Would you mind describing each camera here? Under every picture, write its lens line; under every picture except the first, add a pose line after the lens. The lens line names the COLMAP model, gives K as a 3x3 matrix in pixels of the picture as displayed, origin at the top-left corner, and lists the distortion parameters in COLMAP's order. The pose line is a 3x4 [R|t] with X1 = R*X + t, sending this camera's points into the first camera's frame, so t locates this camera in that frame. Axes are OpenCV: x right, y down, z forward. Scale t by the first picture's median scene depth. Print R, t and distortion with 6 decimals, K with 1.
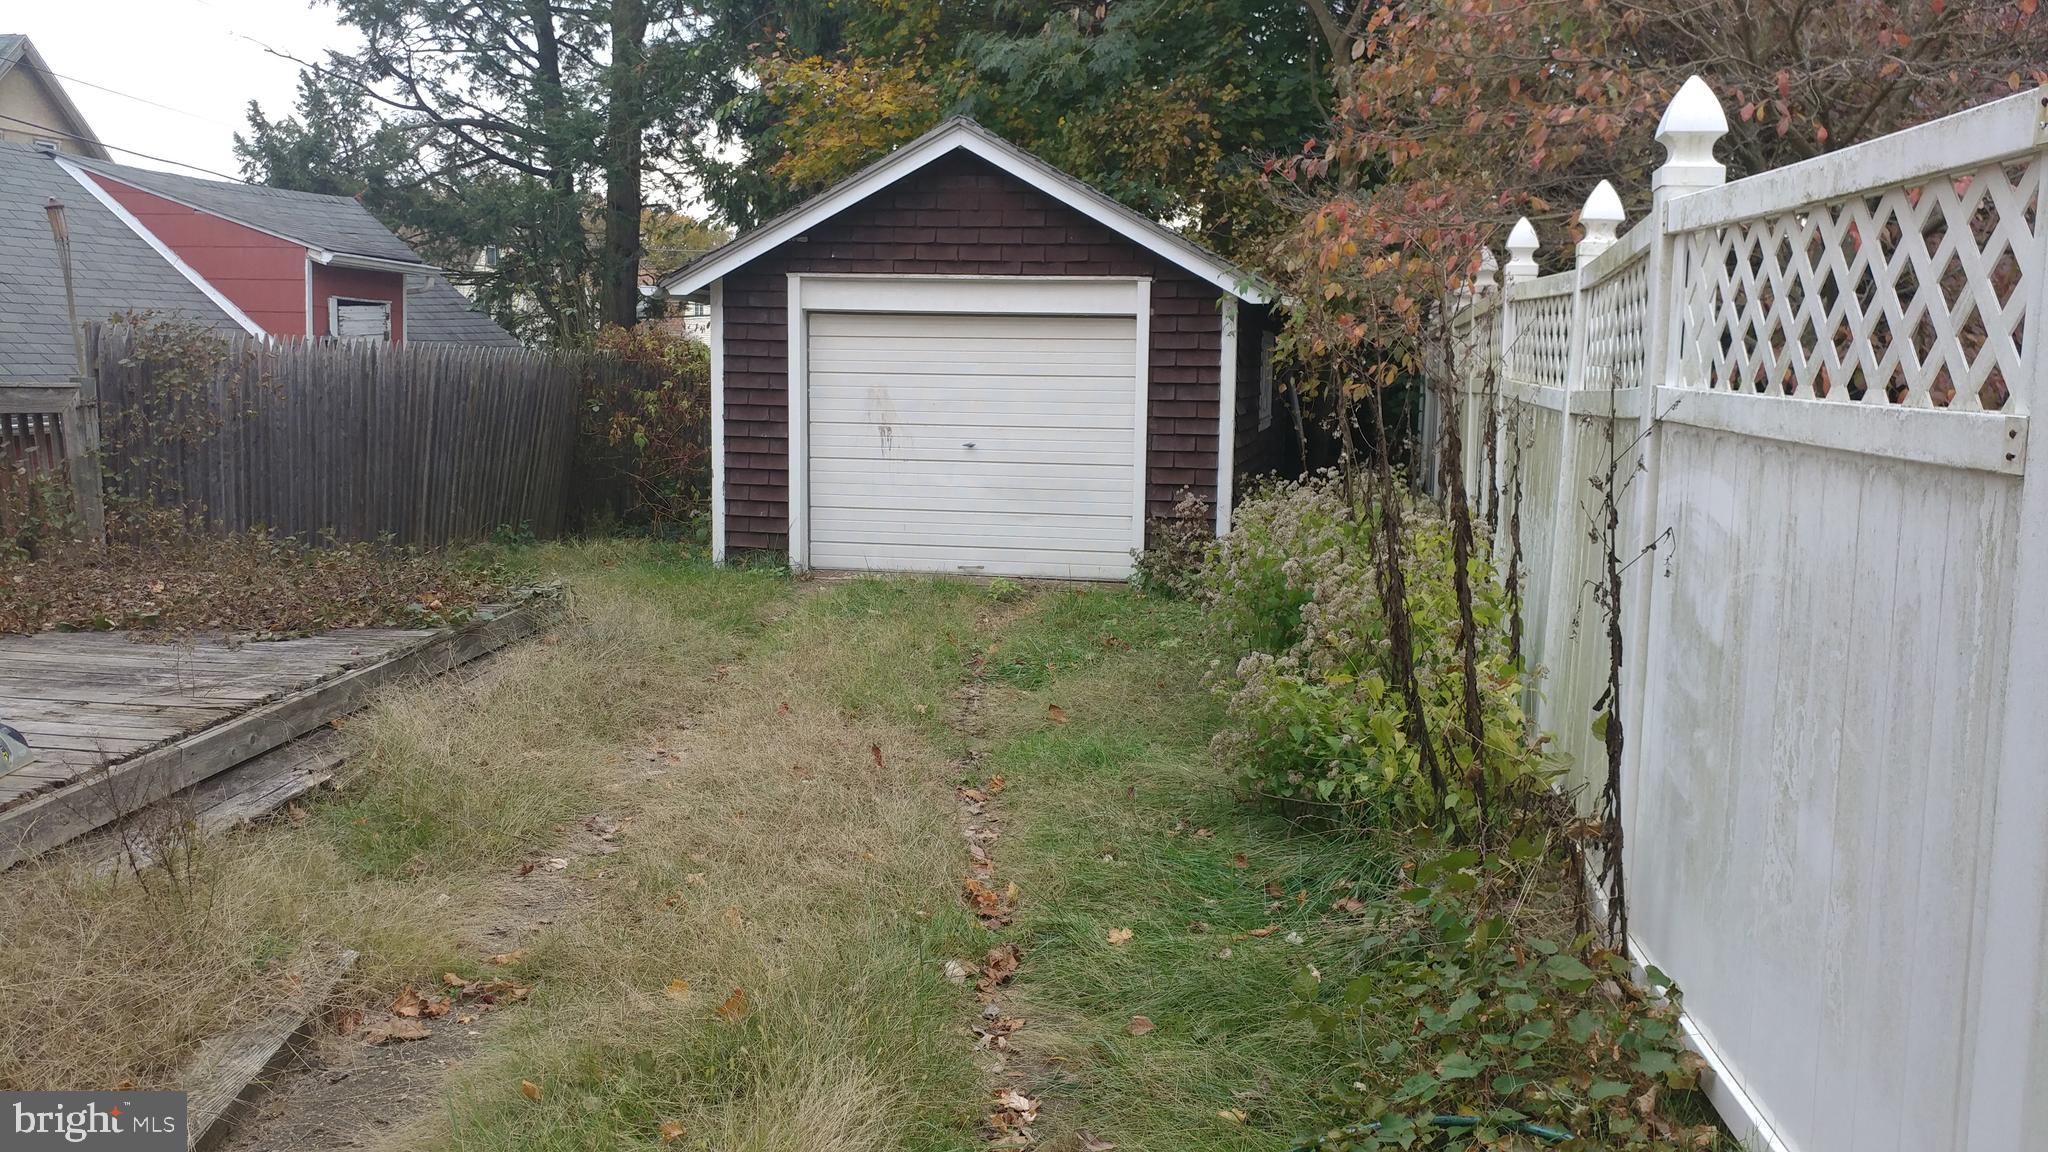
lens RADIAL K [[1689.0, 0, 1024.0], [0, 1689.0, 576.0], [0, 0, 1]] dist [-0.086466, 0.173756]
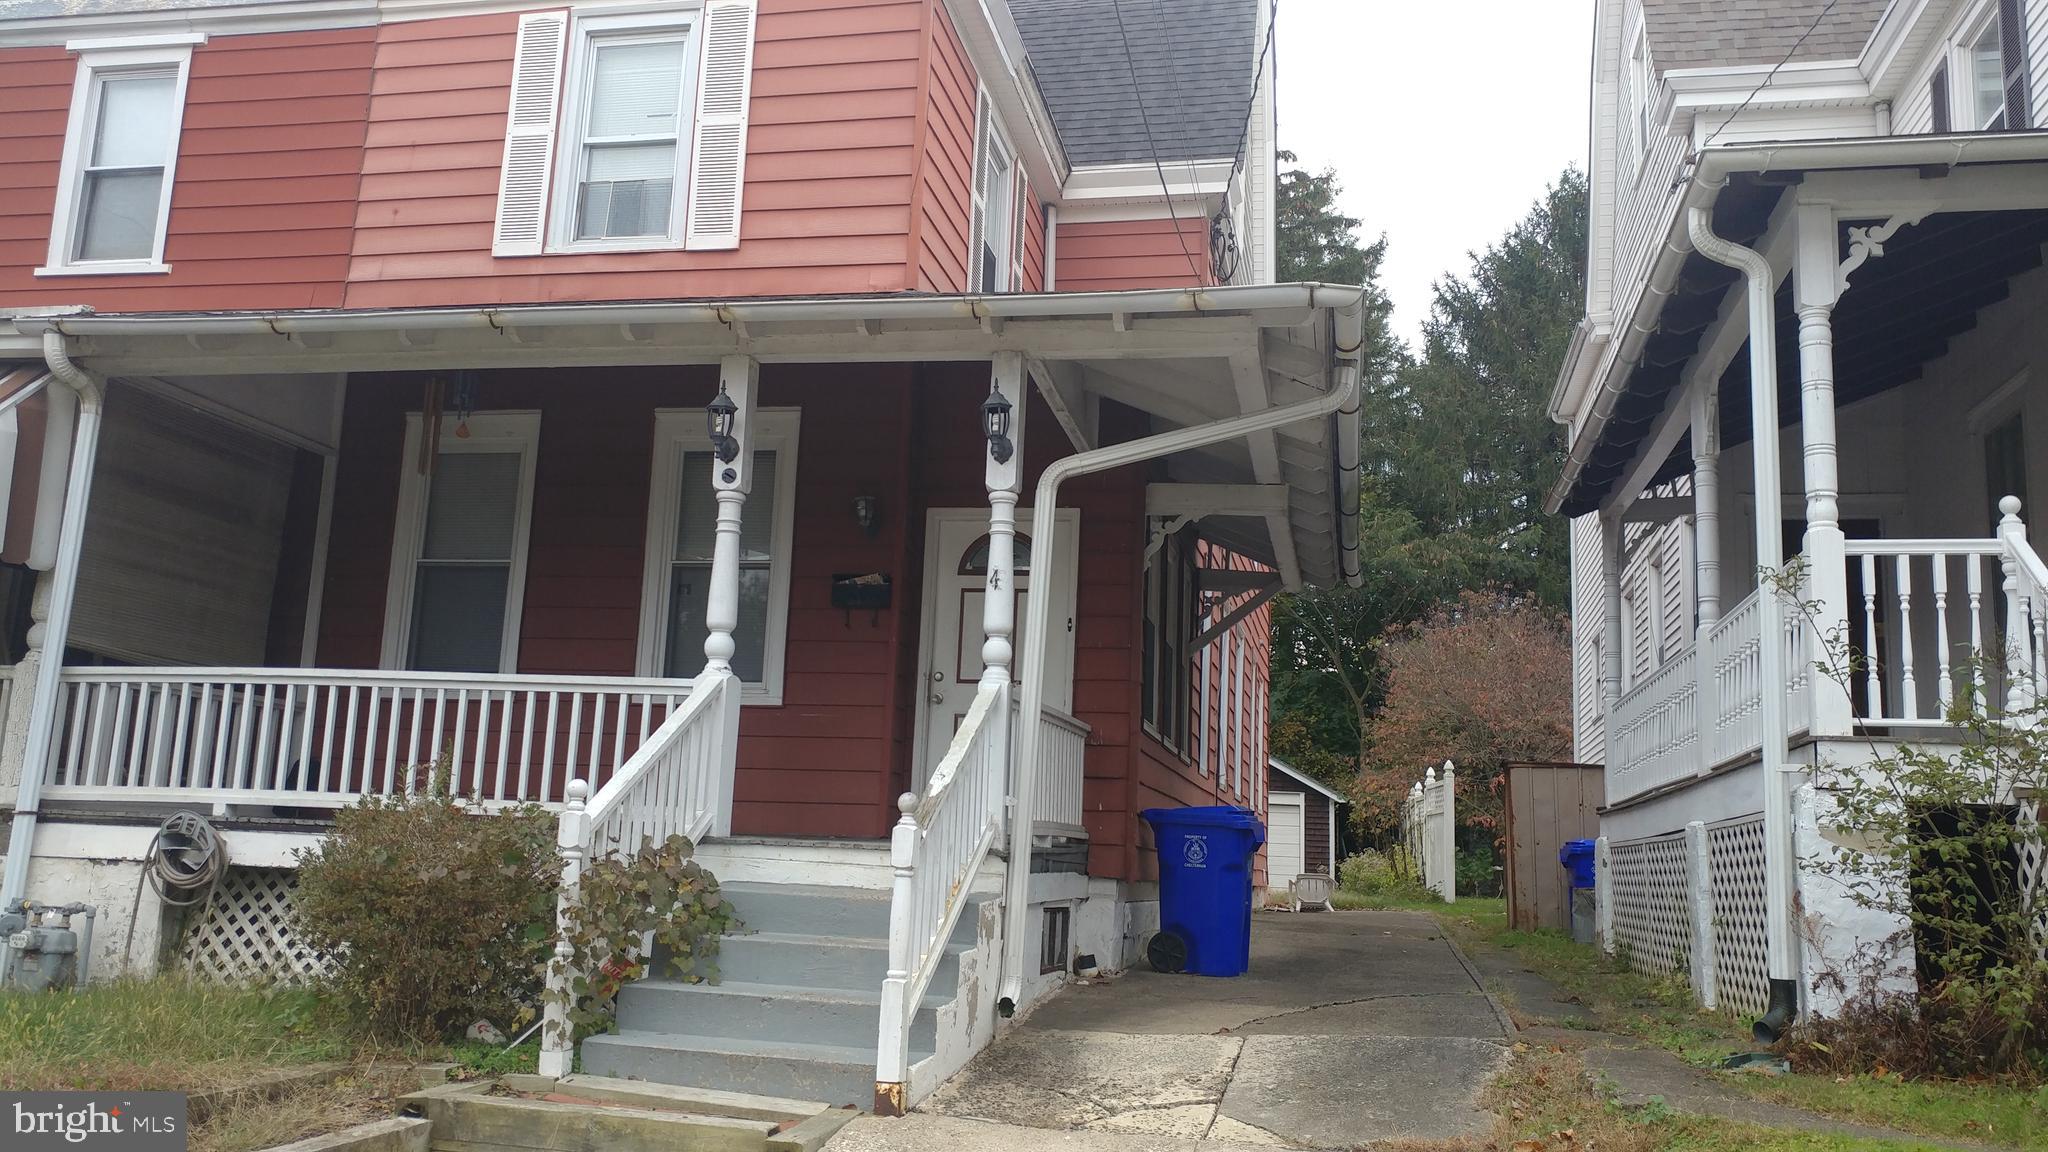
lens RADIAL K [[1689.0, 0, 1024.0], [0, 1689.0, 576.0], [0, 0, 1]] dist [-0.086466, 0.173756]
pose [[0.999330, 0.033277, 0.015263, -0.508797], [-0.027368, 0.955941, -0.292280, 0.364826], [-0.024317, 0.291666, 0.956211, -2.087781]]
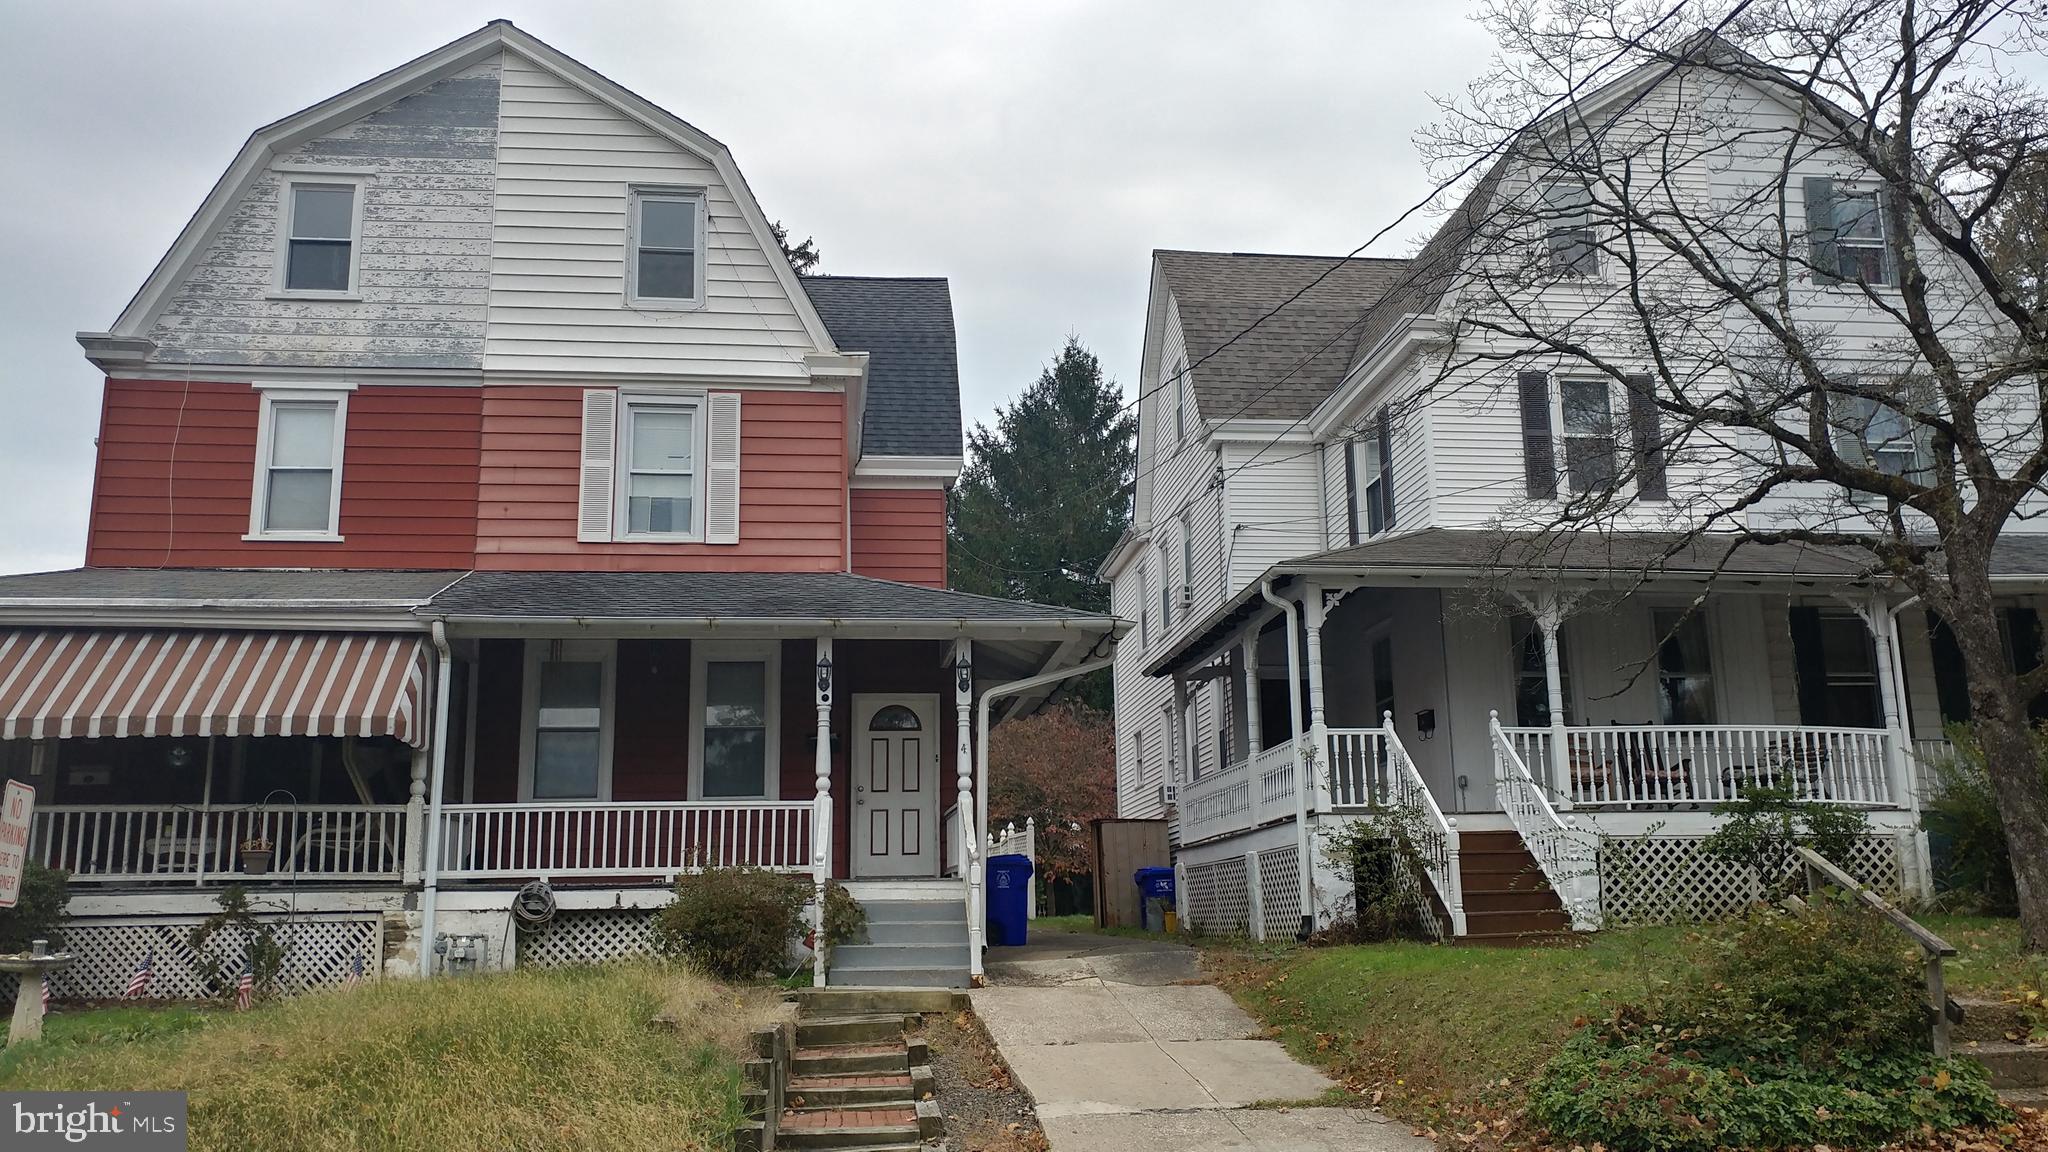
lens RADIAL K [[1687.5, 0, 1024.0], [0, 1687.5, 576.0], [0, 0, 1]] dist [0.039557, -0.002504]
pose [[0.940649, 0.042632, 0.336694, -1.052624], [0.069308, 0.947040, -0.313547, 0.509921], [-0.332229, 0.318273, 0.887877, -2.937318]]
